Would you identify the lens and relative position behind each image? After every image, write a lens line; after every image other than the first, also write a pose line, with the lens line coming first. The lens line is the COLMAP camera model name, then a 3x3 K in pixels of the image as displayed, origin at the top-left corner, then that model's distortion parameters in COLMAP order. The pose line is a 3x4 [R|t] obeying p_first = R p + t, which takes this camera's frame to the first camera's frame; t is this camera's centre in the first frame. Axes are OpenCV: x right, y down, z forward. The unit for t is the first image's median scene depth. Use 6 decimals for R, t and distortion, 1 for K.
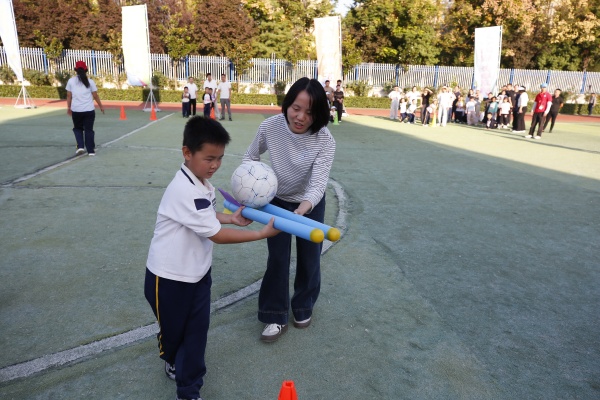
lens RADIAL K [[454.0, 0, 299.0], [0, 454.0, 198.7], [0, 0, 1]] dist [0.007167, 0.021818]
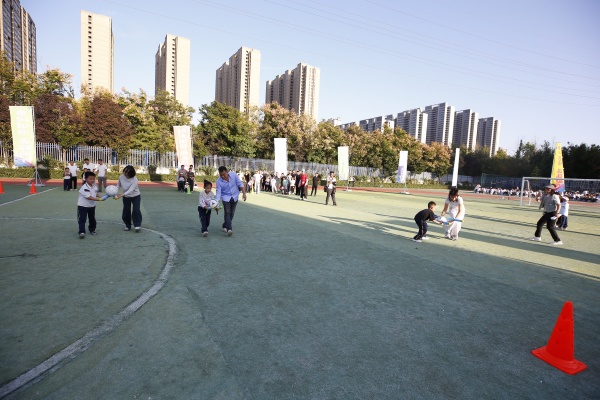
lens RADIAL K [[275.9, 0, 299.6], [0, 275.9, 199.5], [0, 0, 1]] dist [-0.037705, 0.009191]
pose [[0.907274, -0.027070, 0.419669, 0.018485], [0.082878, 0.989865, -0.115322, -0.005682], [-0.412293, 0.139410, 0.900322, 0.019907]]
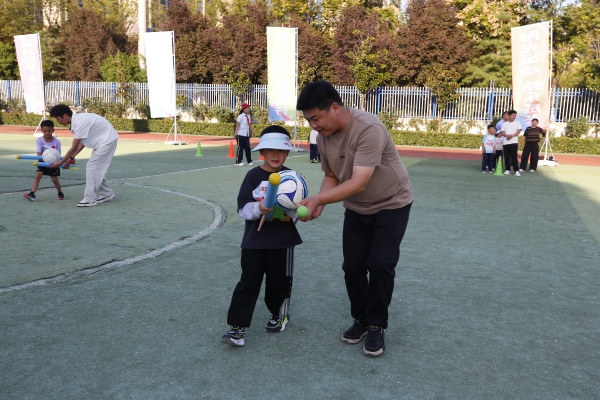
lens RADIAL K [[569.4, 0, 301.8], [0, 569.4, 198.9], [0, 0, 1]] dist [0.047878, 0.000000]
pose [[0.874746, 0.066282, -0.480027, 0.134959], [-0.122894, 0.988559, -0.087449, -0.010201], [0.468739, 0.135488, 0.872884, 0.069668]]
